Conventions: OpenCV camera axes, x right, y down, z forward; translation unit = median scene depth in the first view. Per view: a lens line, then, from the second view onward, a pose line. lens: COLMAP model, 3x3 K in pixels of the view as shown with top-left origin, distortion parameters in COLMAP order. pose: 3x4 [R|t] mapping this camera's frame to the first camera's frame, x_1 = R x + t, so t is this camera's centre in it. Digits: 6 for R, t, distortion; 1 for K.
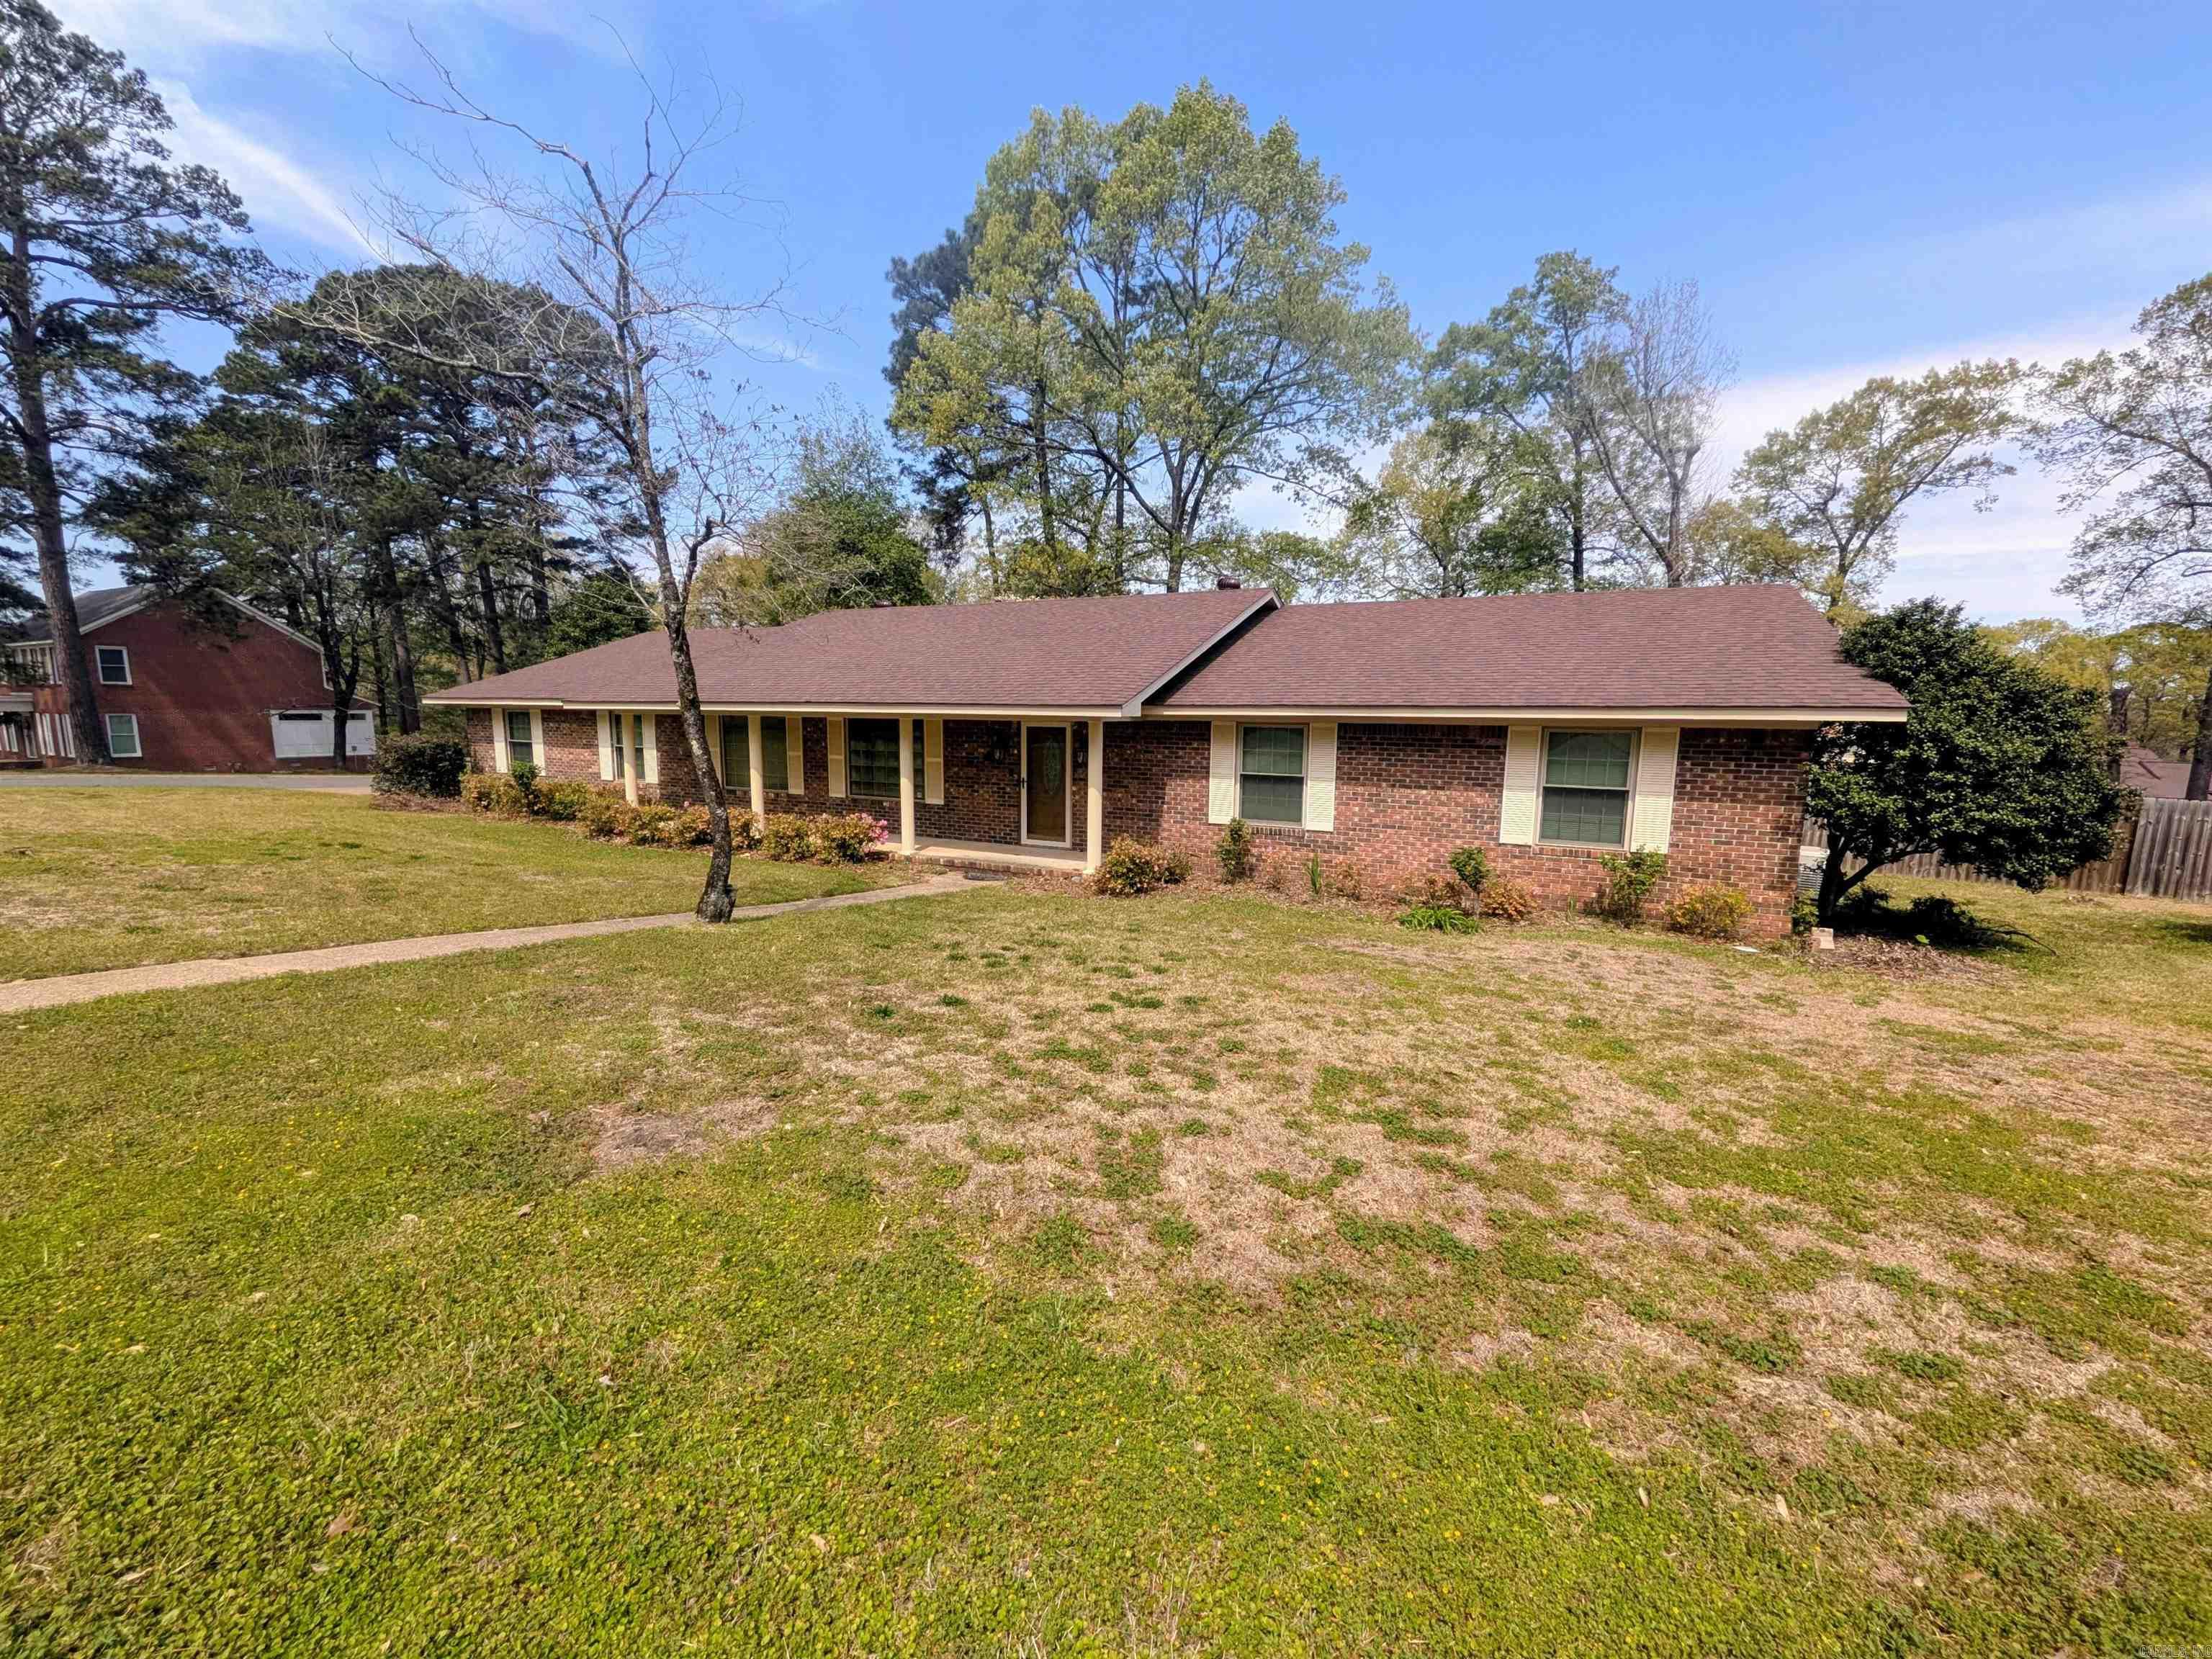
lens RADIAL K [[872.9, 0, 1113.5], [0, 872.9, 828.3], [0, 0, 1]] dist [0.004876, -0.000101]
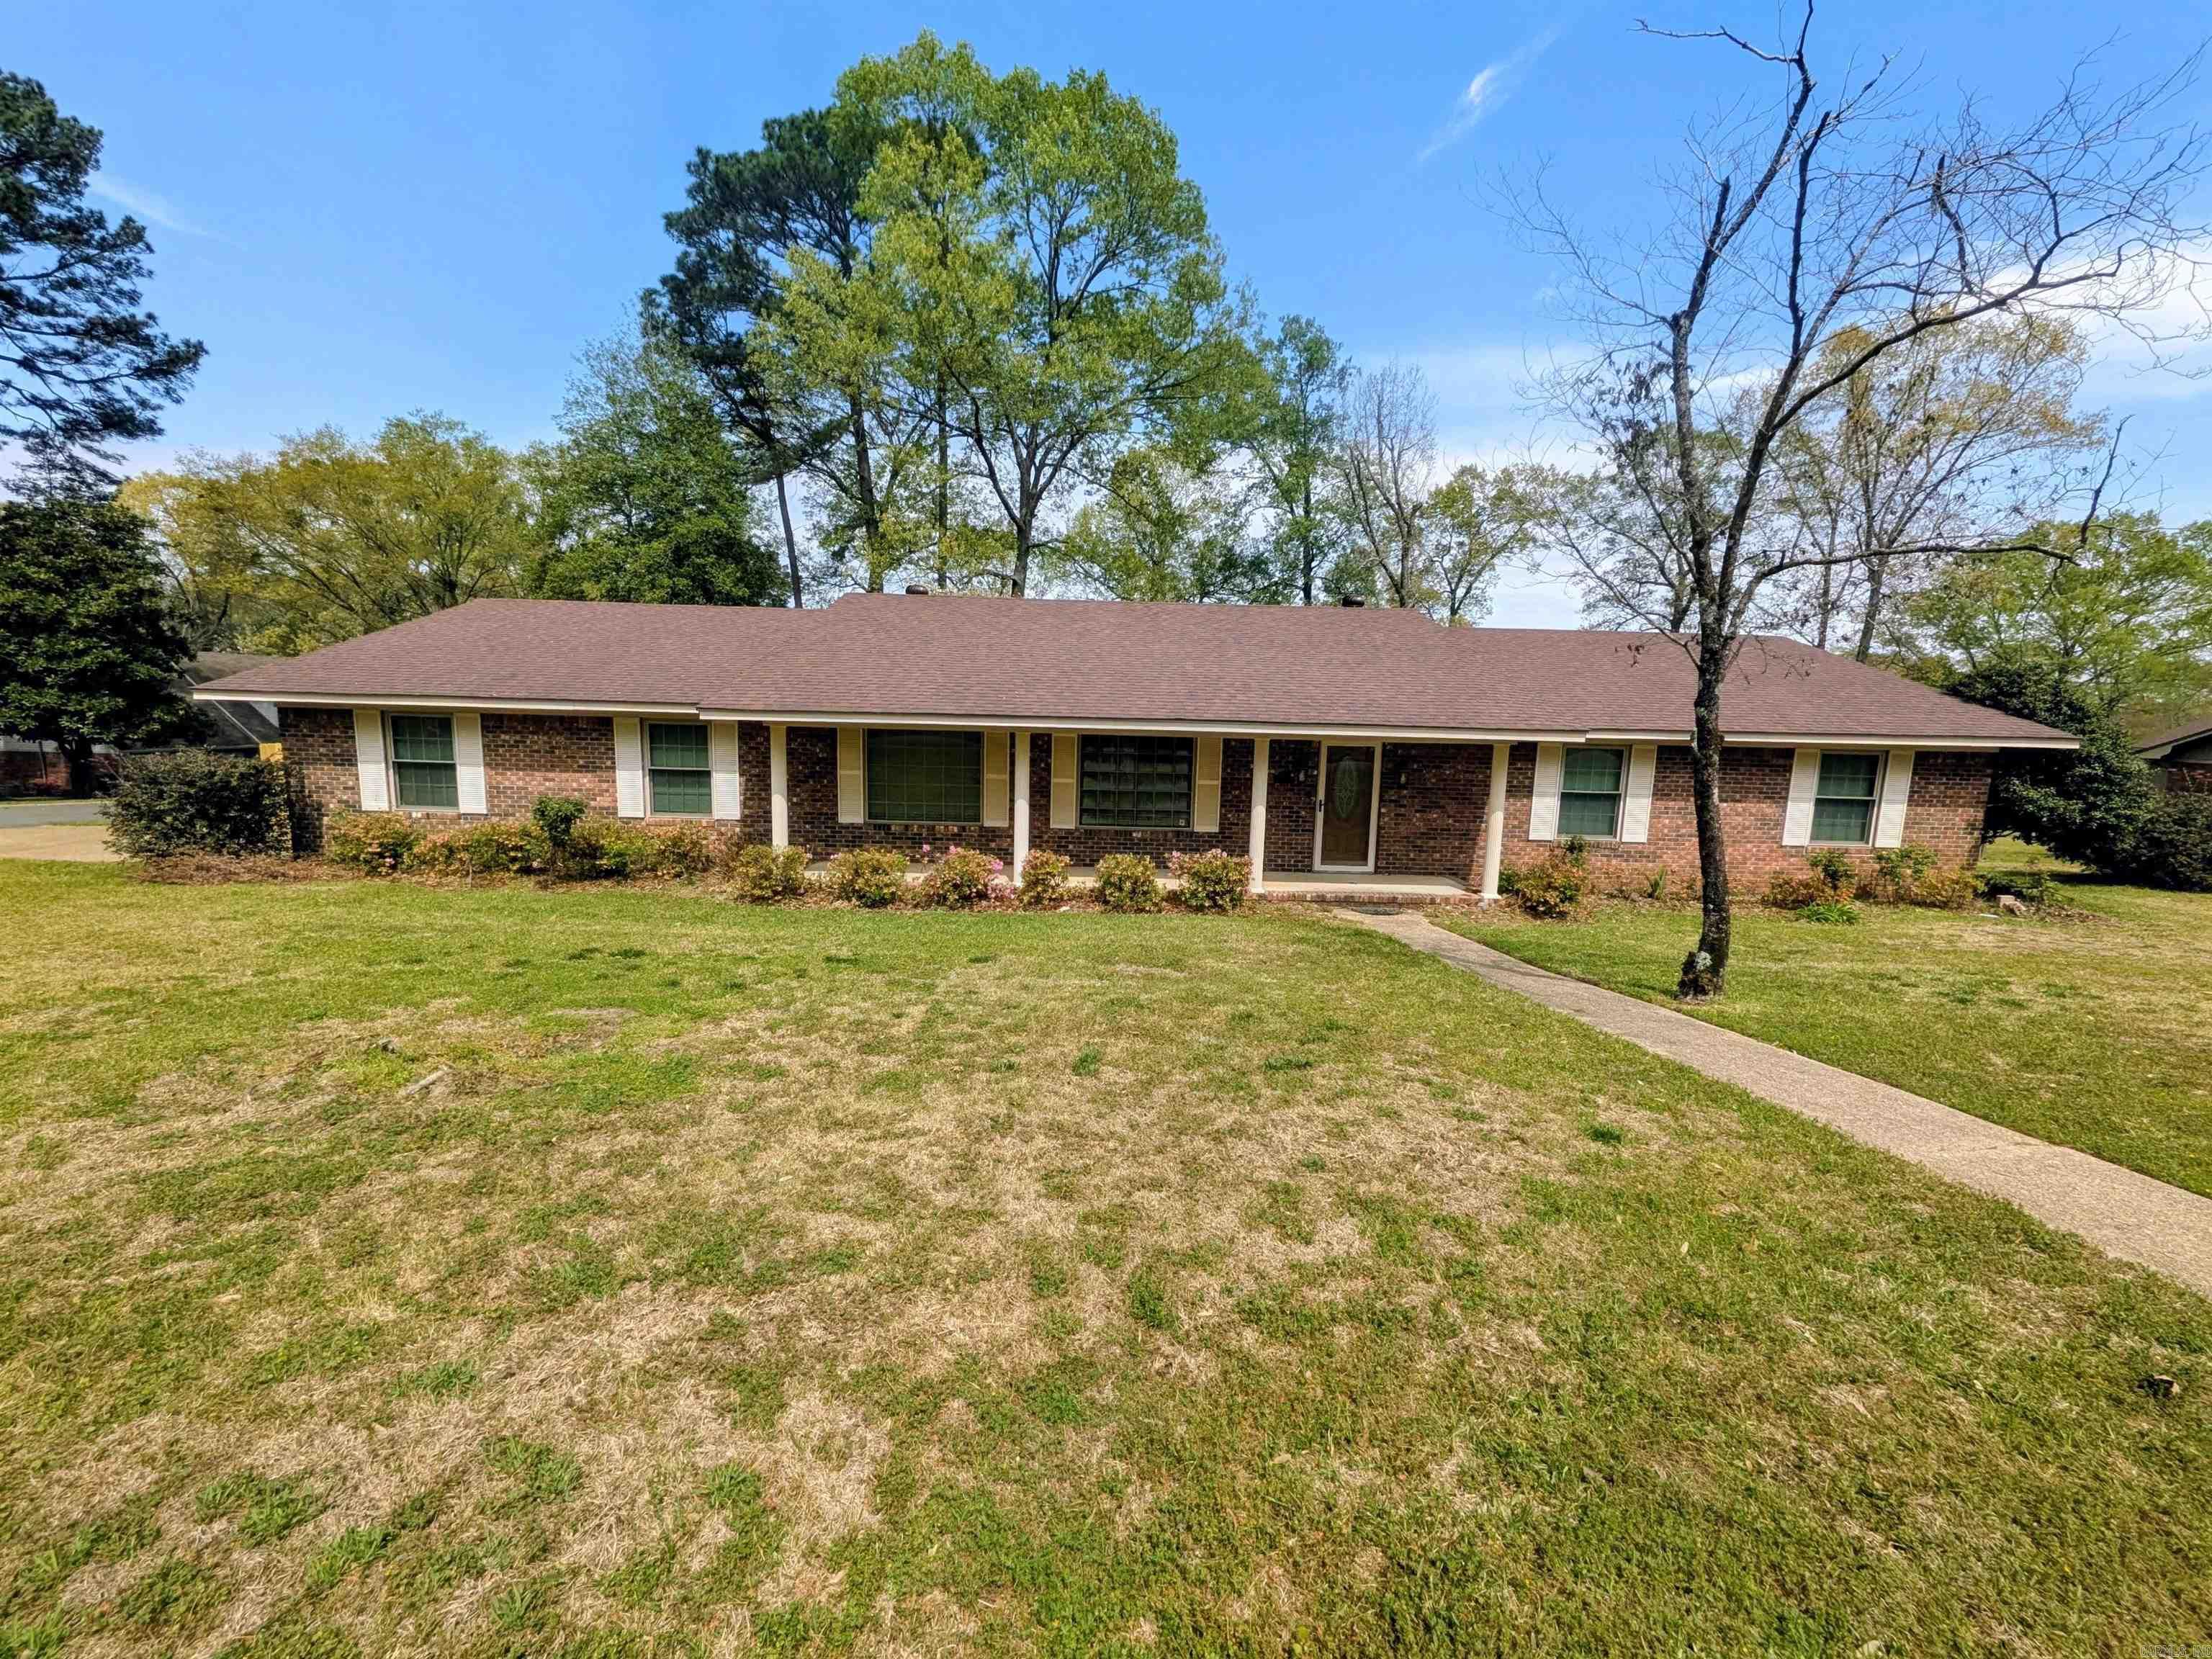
lens RADIAL K [[872.9, 0, 1113.5], [0, 872.9, 828.3], [0, 0, 1]] dist [0.004876, -0.000101]
pose [[0.889738, -0.046893, 0.454057, -0.590295], [0.044952, 0.998875, 0.015077, -0.042234], [-0.454253, 0.006996, 0.890845, 0.218618]]
